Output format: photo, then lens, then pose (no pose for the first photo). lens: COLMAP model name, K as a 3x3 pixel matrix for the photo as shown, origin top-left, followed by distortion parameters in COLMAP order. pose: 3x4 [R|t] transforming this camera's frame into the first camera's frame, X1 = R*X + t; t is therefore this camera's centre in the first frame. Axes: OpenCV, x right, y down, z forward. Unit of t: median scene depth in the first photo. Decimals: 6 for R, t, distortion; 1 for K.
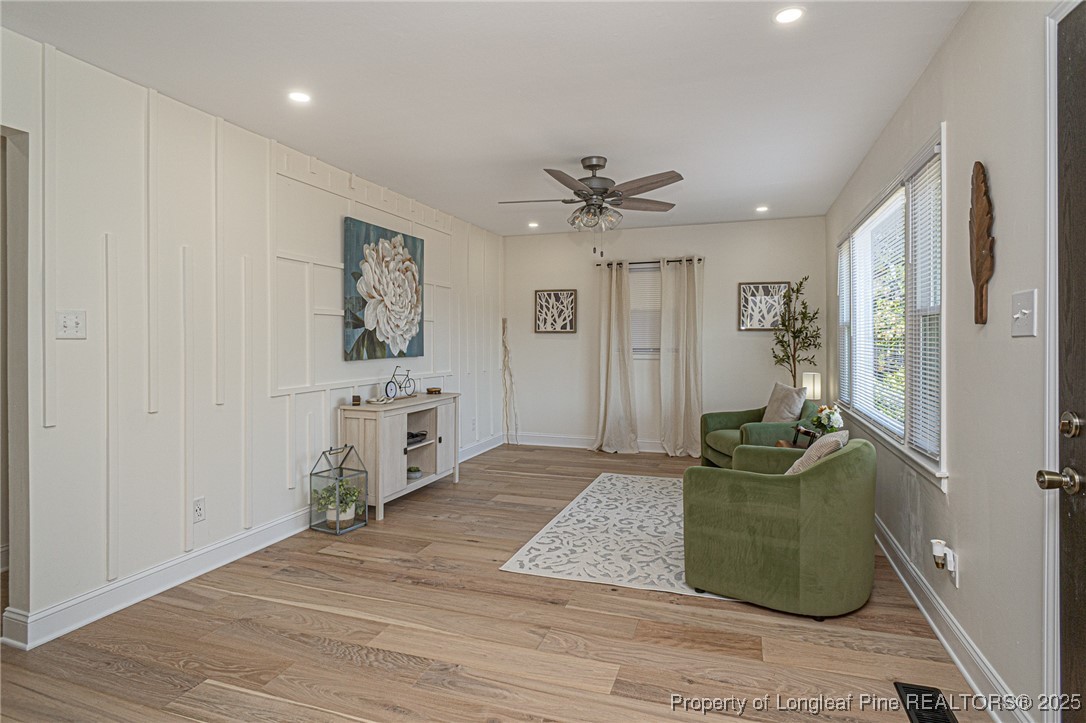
lens RADIAL K [[576.4, 0, 545.4], [0, 576.4, 347.0], [0, 0, 1]] dist [-0.007731, 0.000250]
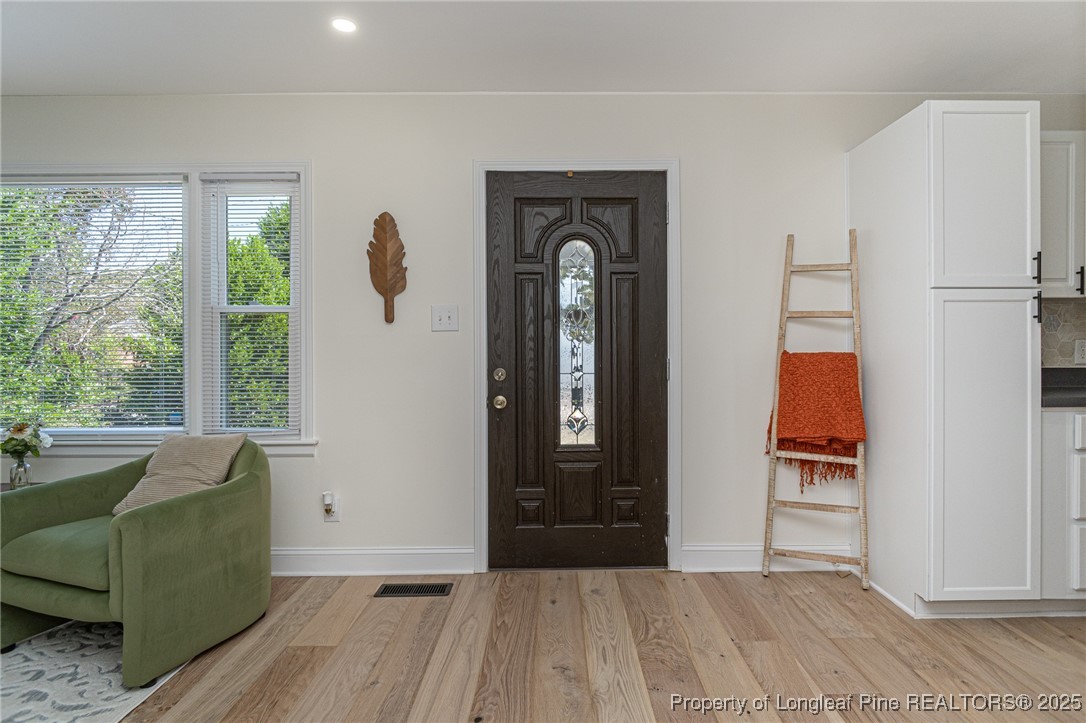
lens RADIAL K [[579.3, 0, 564.5], [0, 579.3, 356.5], [0, 0, 1]] dist [-0.013489, 0.002536]
pose [[-0.338572, -0.002026, 0.940938, -0.387992], [0.018298, 0.999794, 0.008737, 0.021579], [-0.940763, 0.020175, -0.338465, 0.527813]]
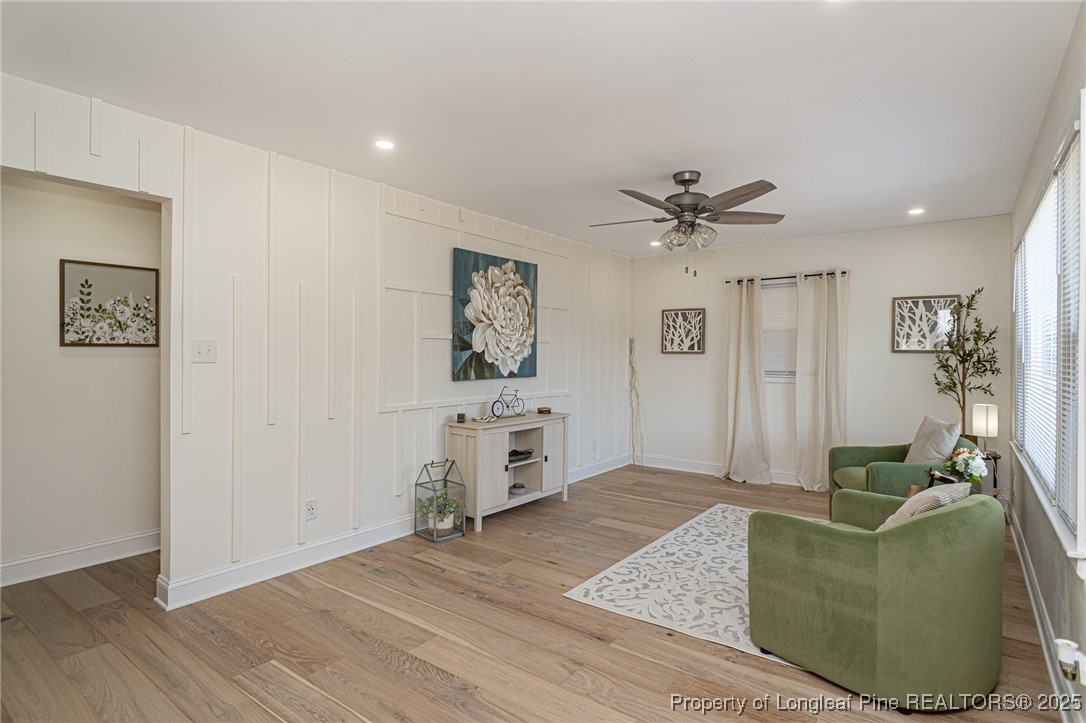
lens RADIAL K [[564.1, 0, 543.0], [0, 564.1, 361.5], [0, 0, 1]] dist [-0.014544, 0.008535]
pose [[0.951414, 0.009237, -0.307775, 0.142870], [-0.009714, 0.999953, -0.000018, -0.014634], [0.307760, 0.003007, 0.951459, 0.046154]]
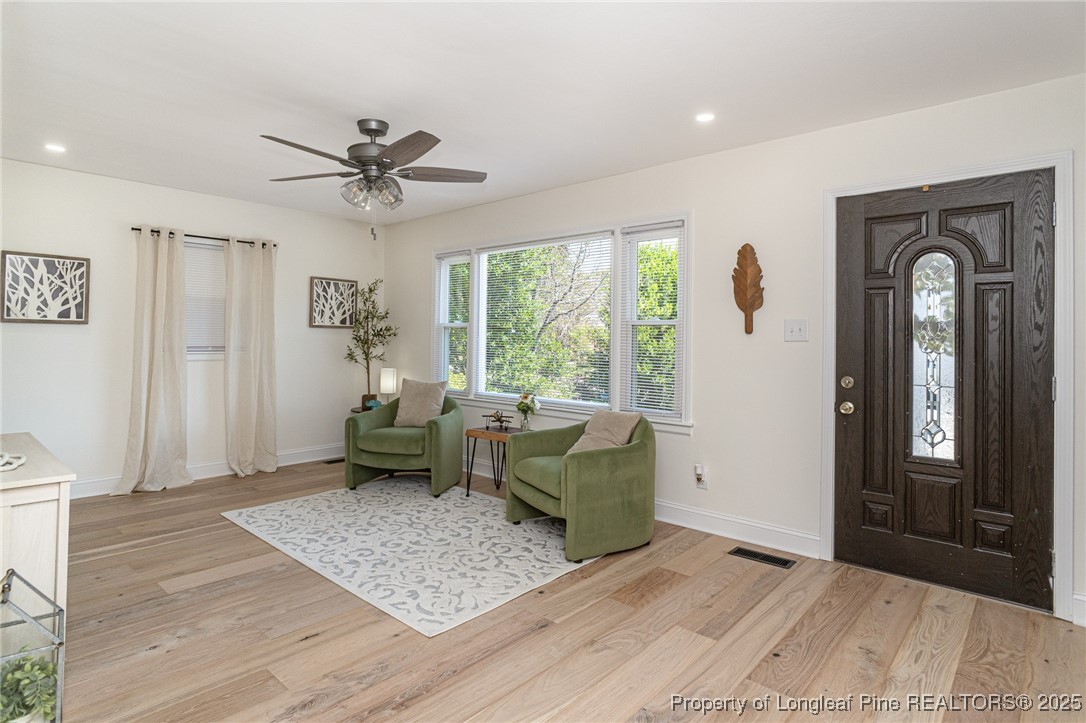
lens RADIAL K [[576.4, 0, 533.2], [0, 576.4, 333.6], [0, 0, 1]] dist [-0.009362, 0.001064]
pose [[0.400506, 0.013190, 0.916199, -0.568754], [0.000134, 0.999896, -0.014454, -0.006062], [-0.916294, 0.005912, 0.400462, 0.437512]]
